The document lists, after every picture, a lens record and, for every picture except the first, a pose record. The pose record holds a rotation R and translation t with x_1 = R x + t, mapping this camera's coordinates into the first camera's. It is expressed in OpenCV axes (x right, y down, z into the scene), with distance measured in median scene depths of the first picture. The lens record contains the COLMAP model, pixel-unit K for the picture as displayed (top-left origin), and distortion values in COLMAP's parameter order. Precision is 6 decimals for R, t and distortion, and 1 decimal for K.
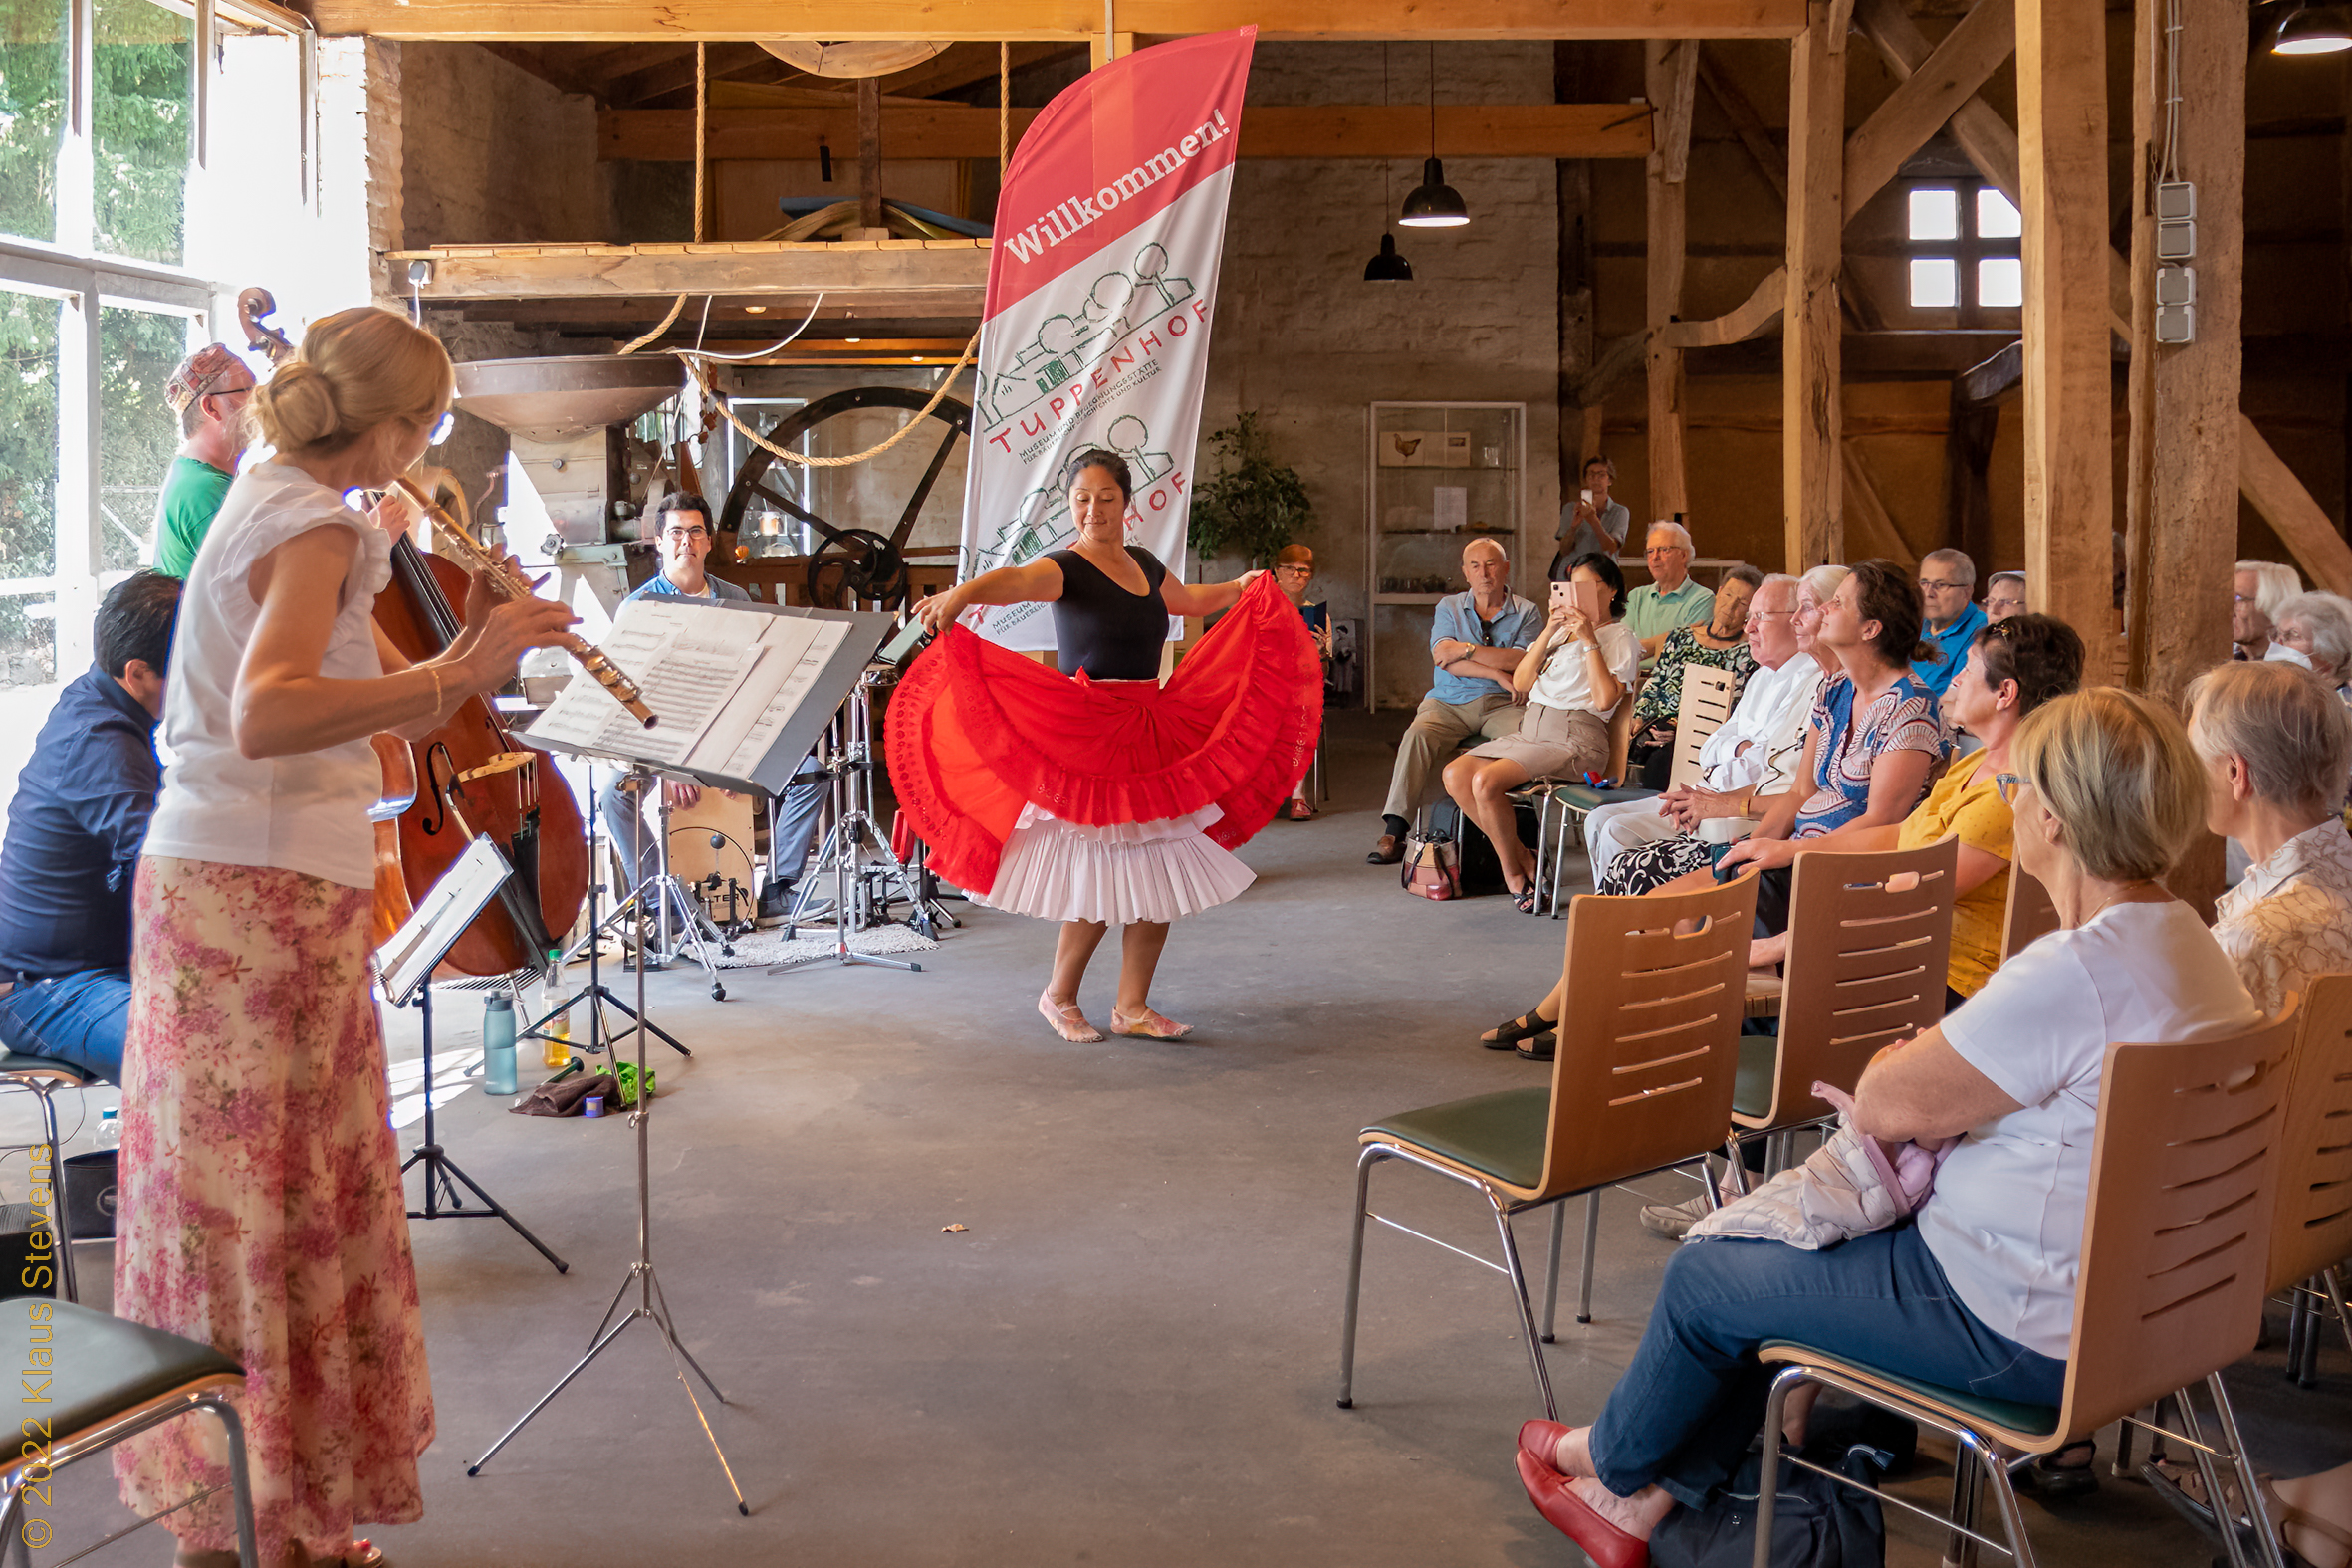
lens RADIAL K [[2029.7, 0, 1175.1], [0, 2029.7, 616.6], [0, 0, 1]] dist [-0.039655, 0.001510]
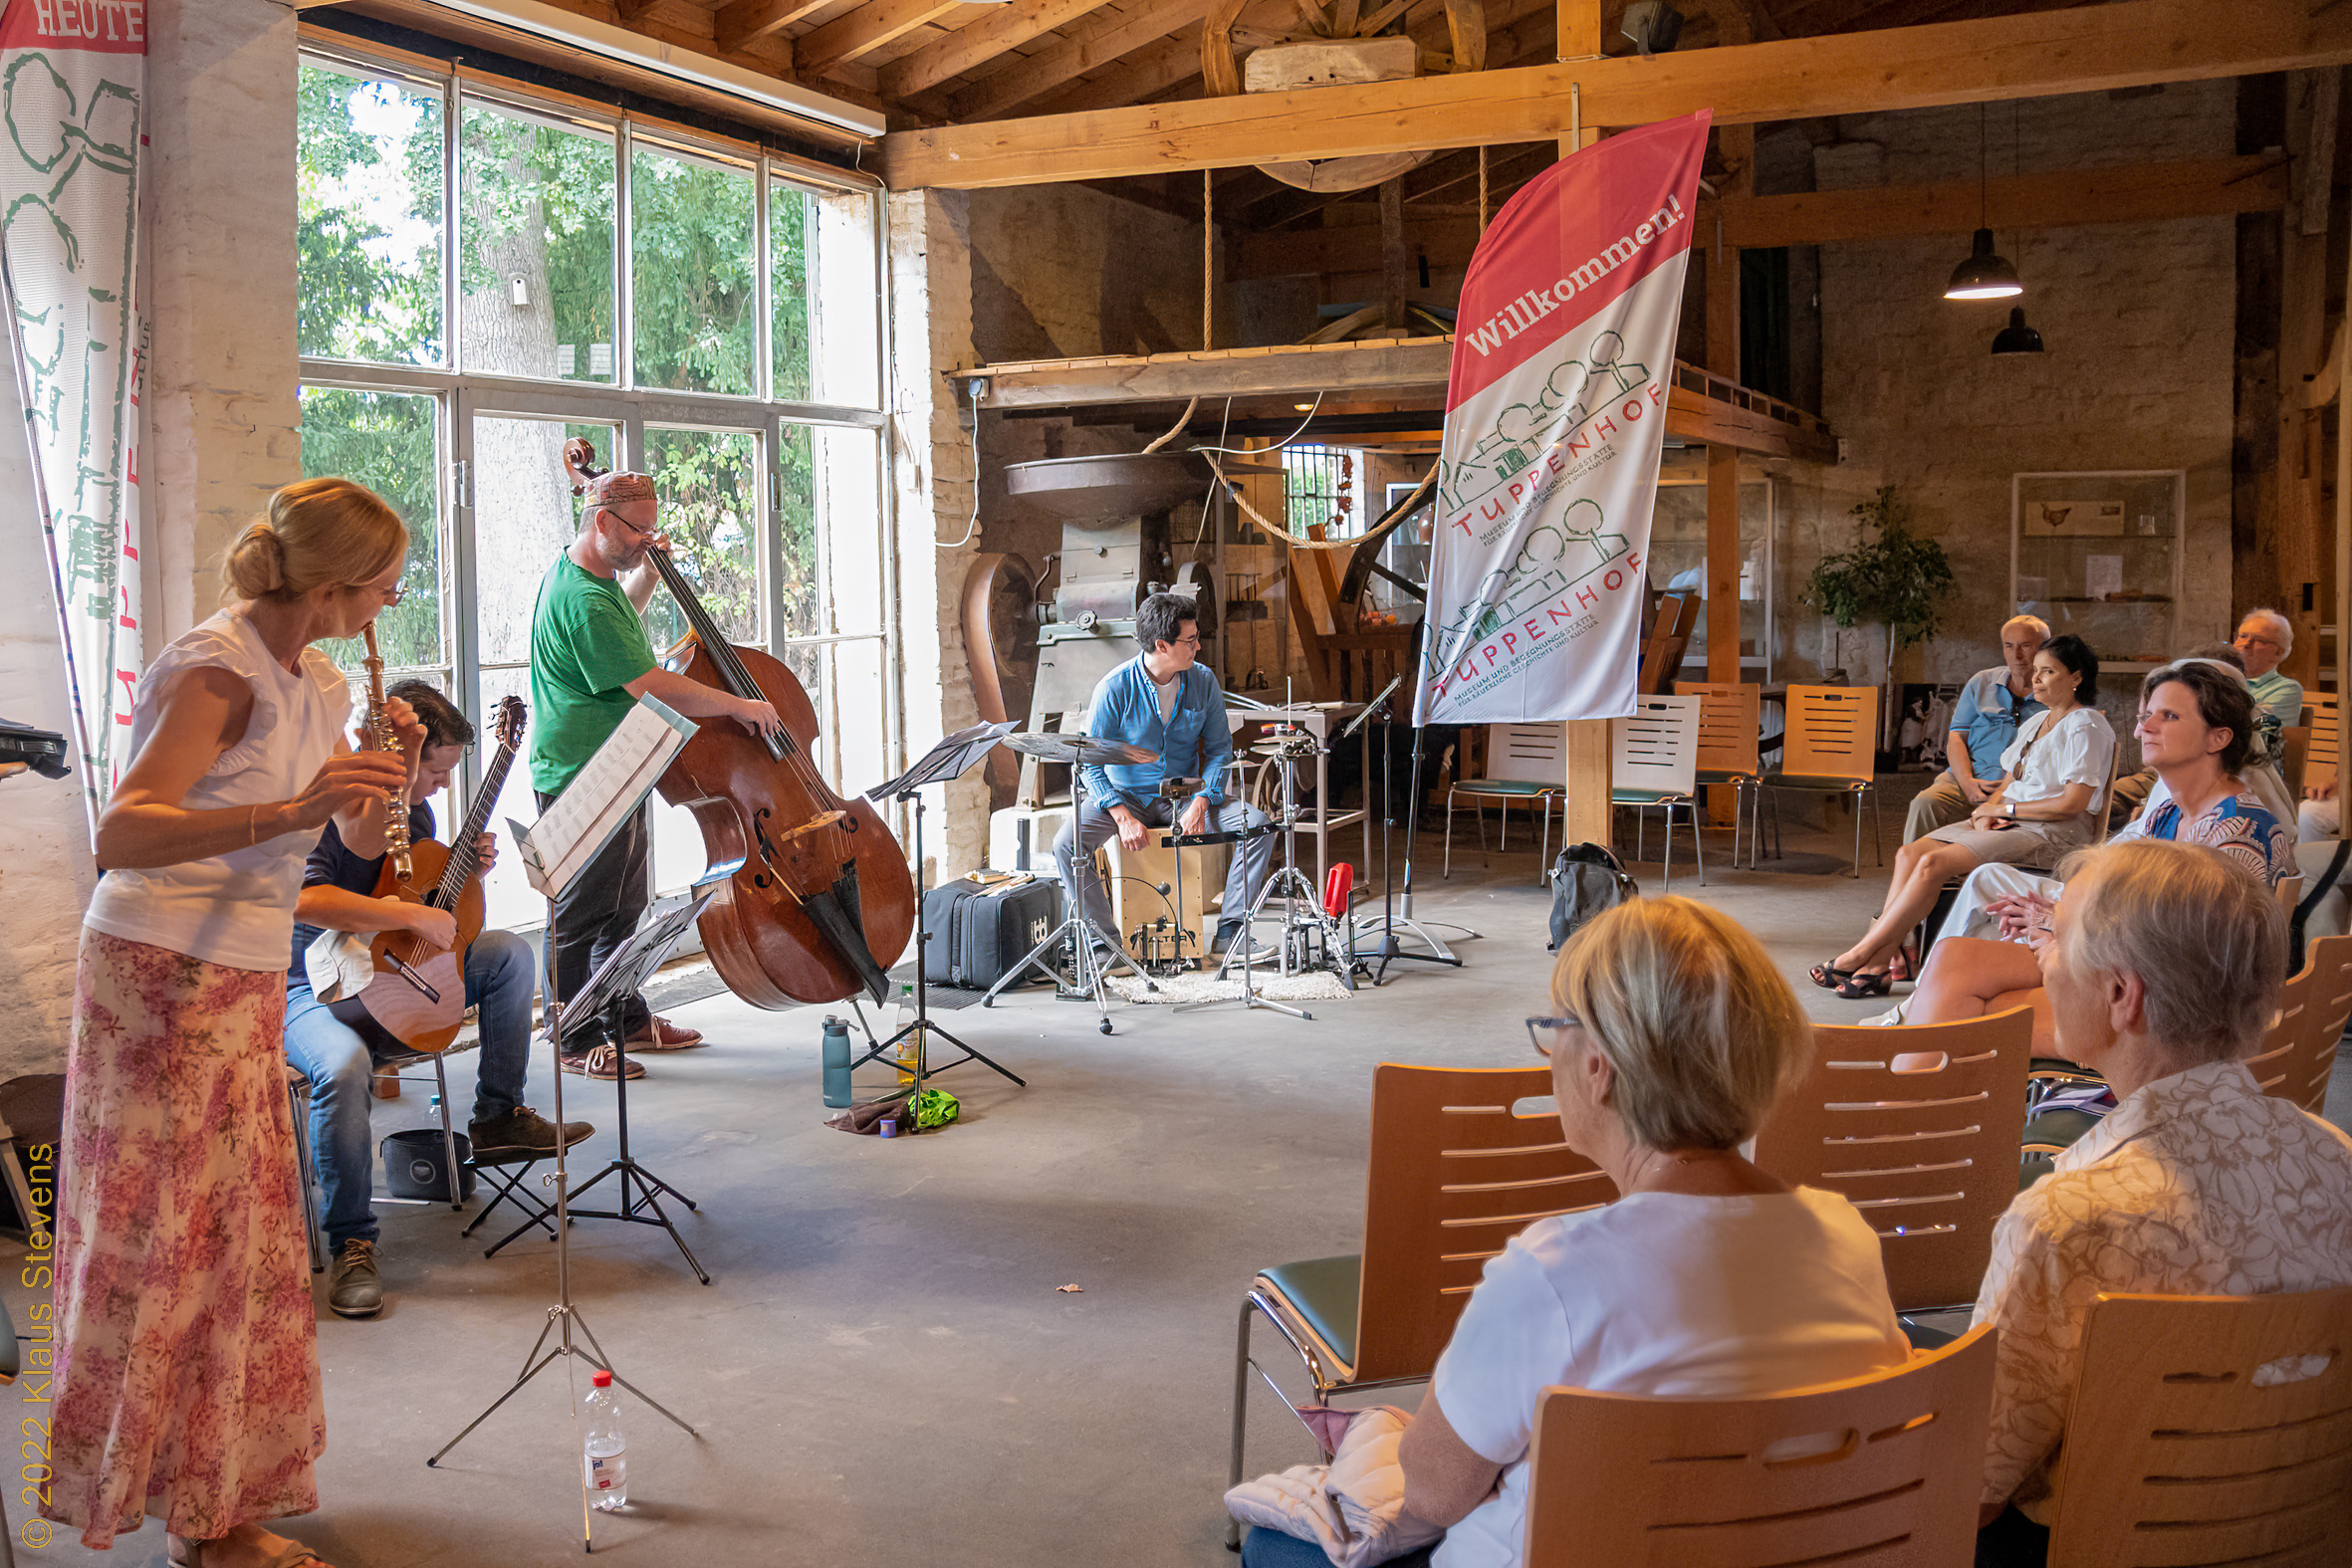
lens RADIAL K [[1785.1, 0, 1175.9], [0, 1785.1, 737.6], [0, 0, 1]] dist [-0.041344, 0.008709]
pose [[0.928531, 0.028541, -0.370156, 0.124601], [-0.014547, 0.999072, 0.040542, -0.011057], [0.370969, -0.032259, 0.928085, 0.072993]]
